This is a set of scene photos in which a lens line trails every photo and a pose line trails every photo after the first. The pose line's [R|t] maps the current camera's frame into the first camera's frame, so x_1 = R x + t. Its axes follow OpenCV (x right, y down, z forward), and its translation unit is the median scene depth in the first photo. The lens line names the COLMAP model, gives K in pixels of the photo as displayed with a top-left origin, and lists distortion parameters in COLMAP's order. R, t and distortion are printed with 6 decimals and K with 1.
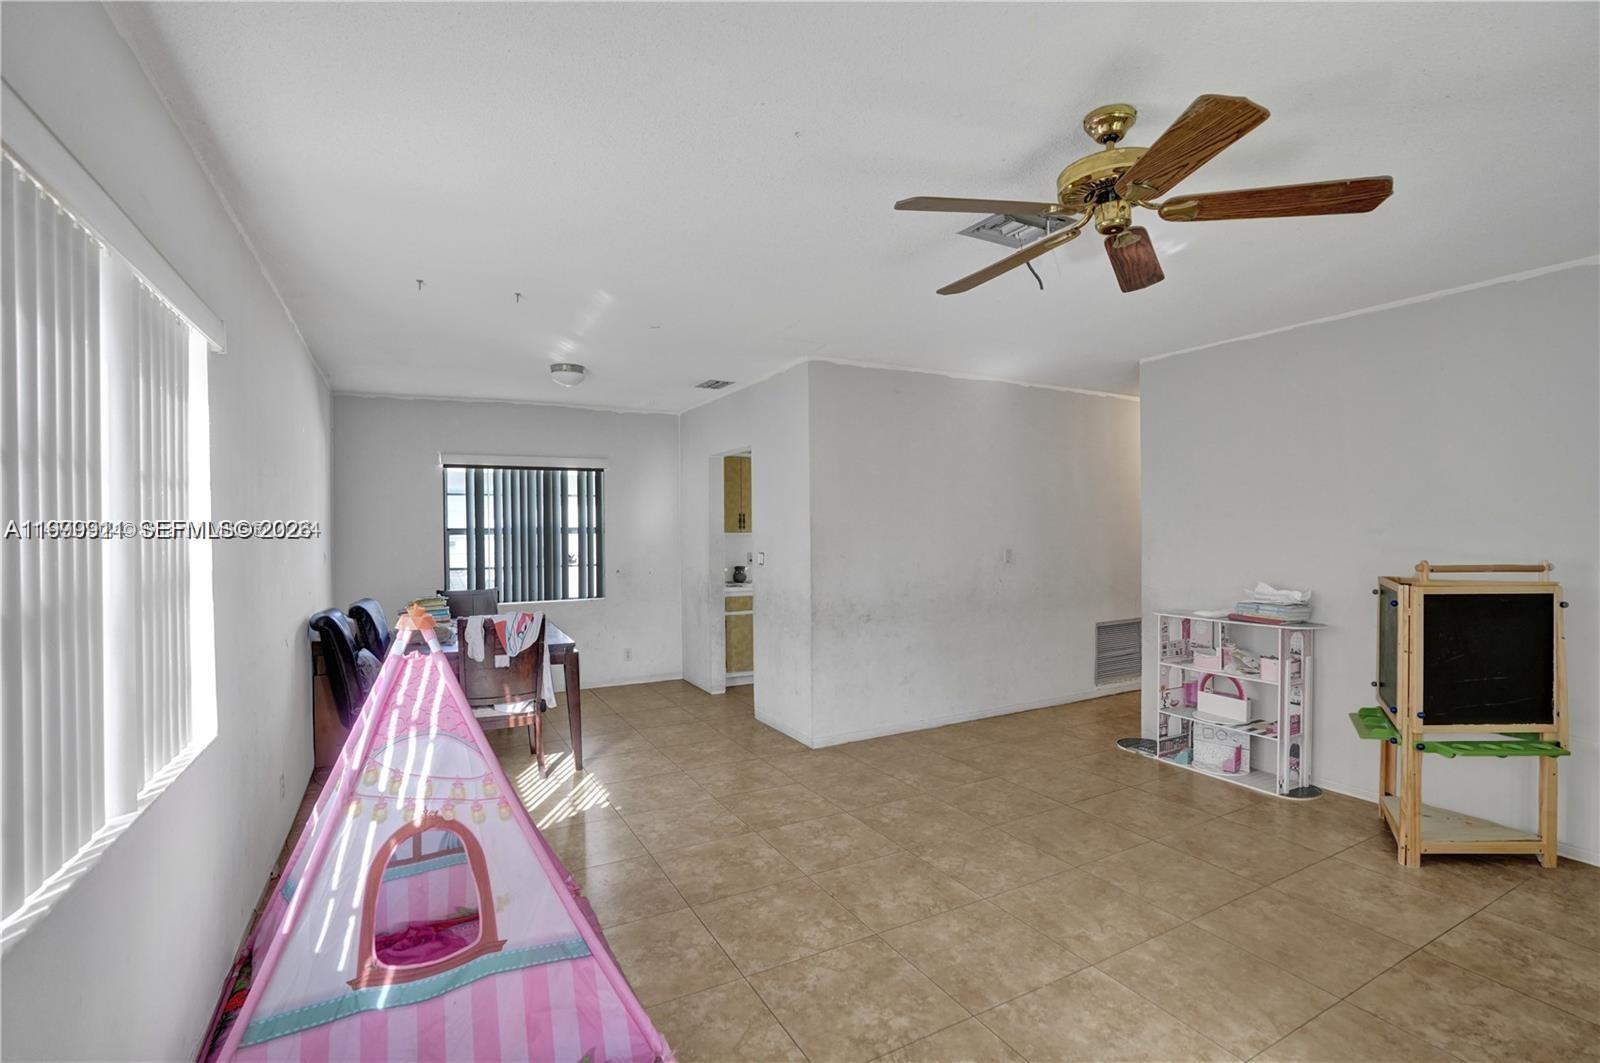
lens RADIAL K [[738.0, 0, 800.0], [0, 738.0, 531.5], [0, 0, 1]] dist [-0.075890, 0.033629]
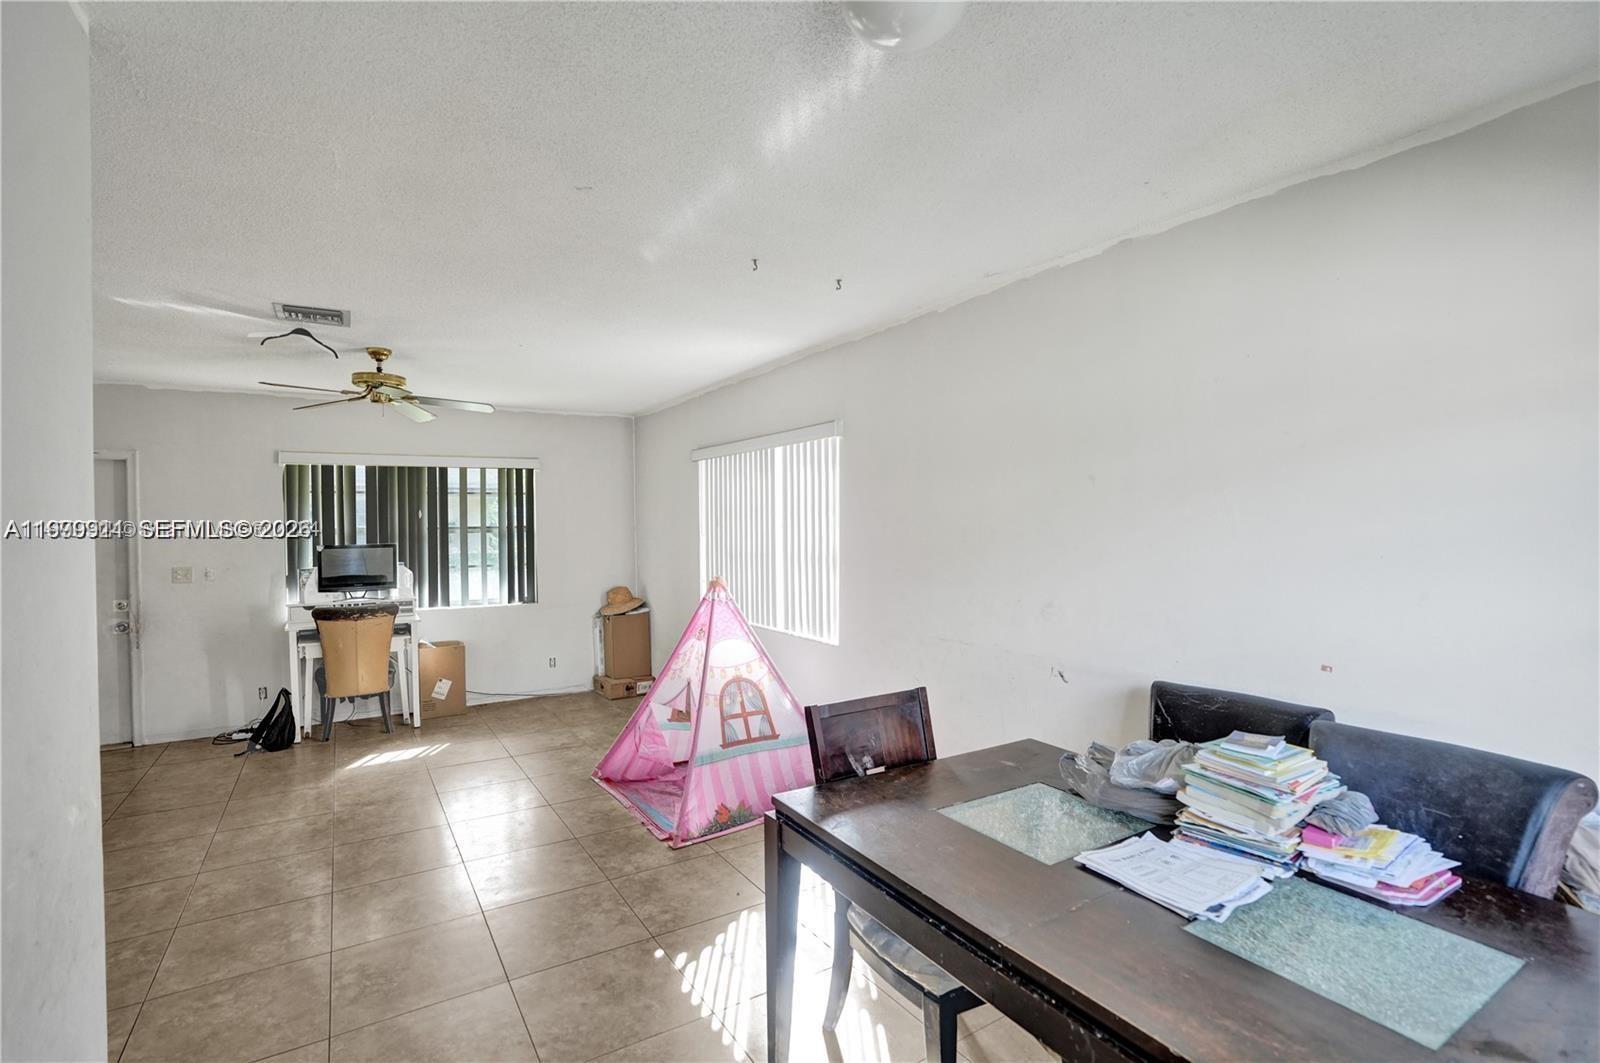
lens RADIAL K [[766.9, 0, 809.3], [0, 766.9, 543.2], [0, 0, 1]] dist [-0.060993, 0.038526]
pose [[-0.997268, 0.021155, -0.070776, -0.341205], [0.018751, 0.999230, 0.034460, -0.027212], [0.071451, 0.033039, -0.996897, 1.669358]]
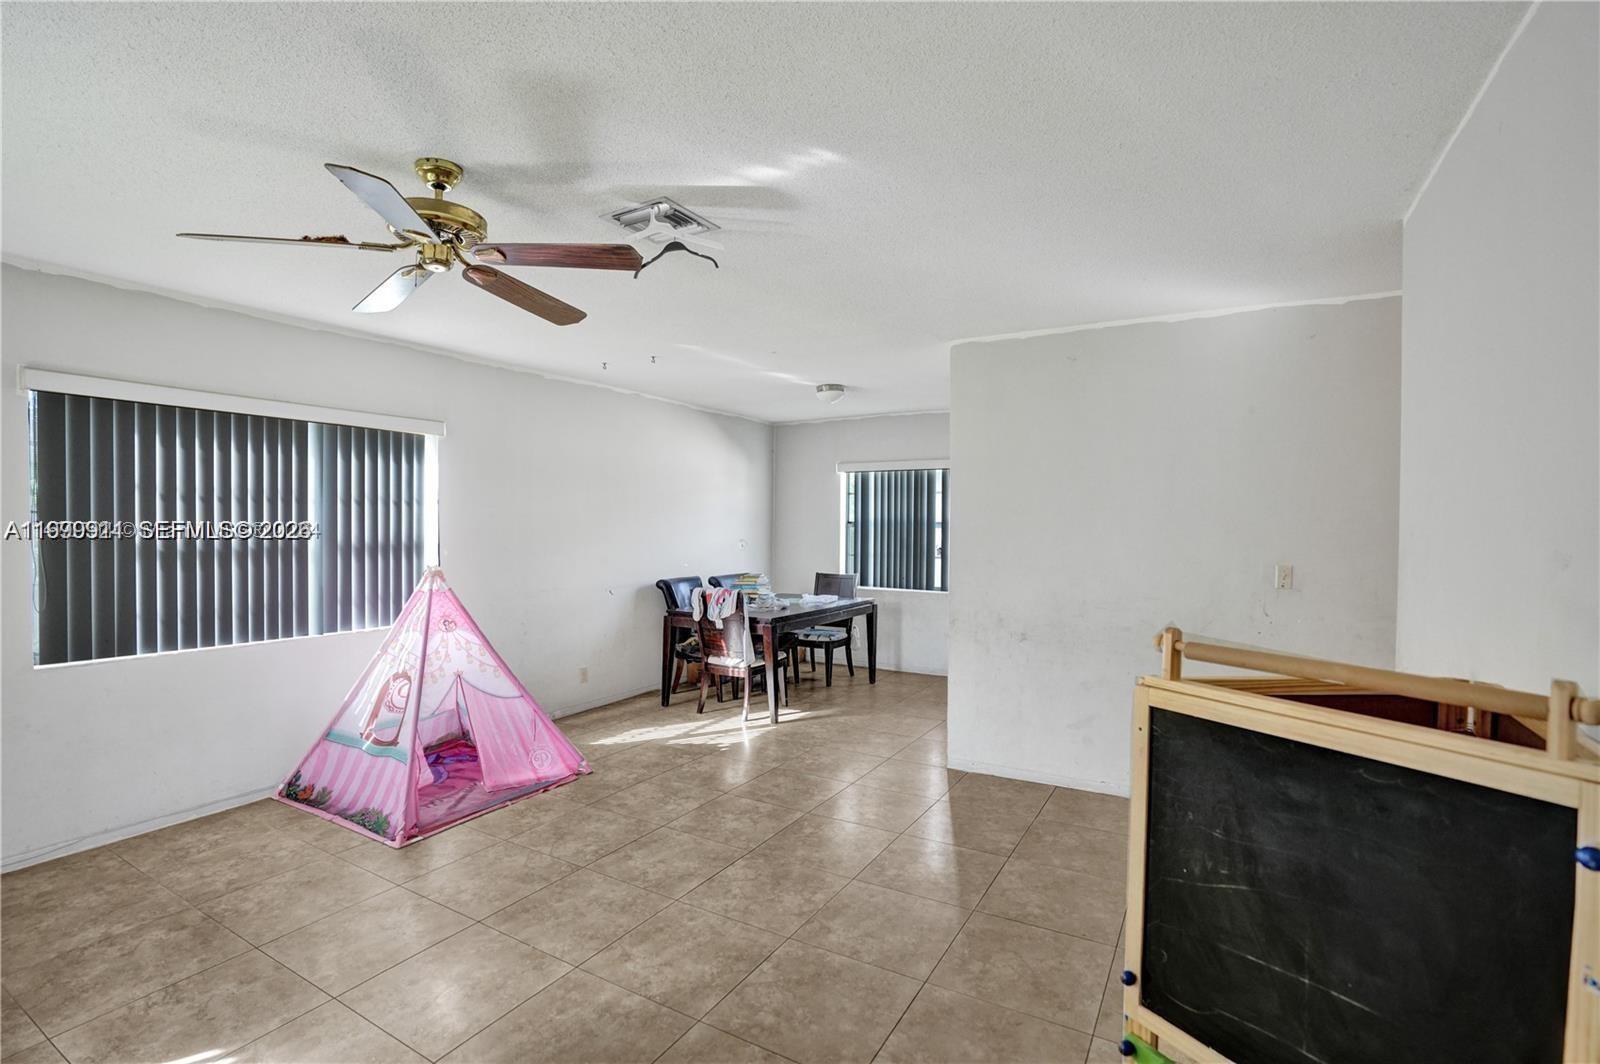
lens RADIAL K [[738.0, 0, 800.0], [0, 738.0, 532.0], [0, 0, 1]] dist [-0.075890, 0.033629]
pose [[0.524467, 0.027426, -0.850989, 0.858106], [-0.015281, 0.999623, 0.022798, -0.022219], [0.851294, 0.001047, 0.524689, 0.444150]]
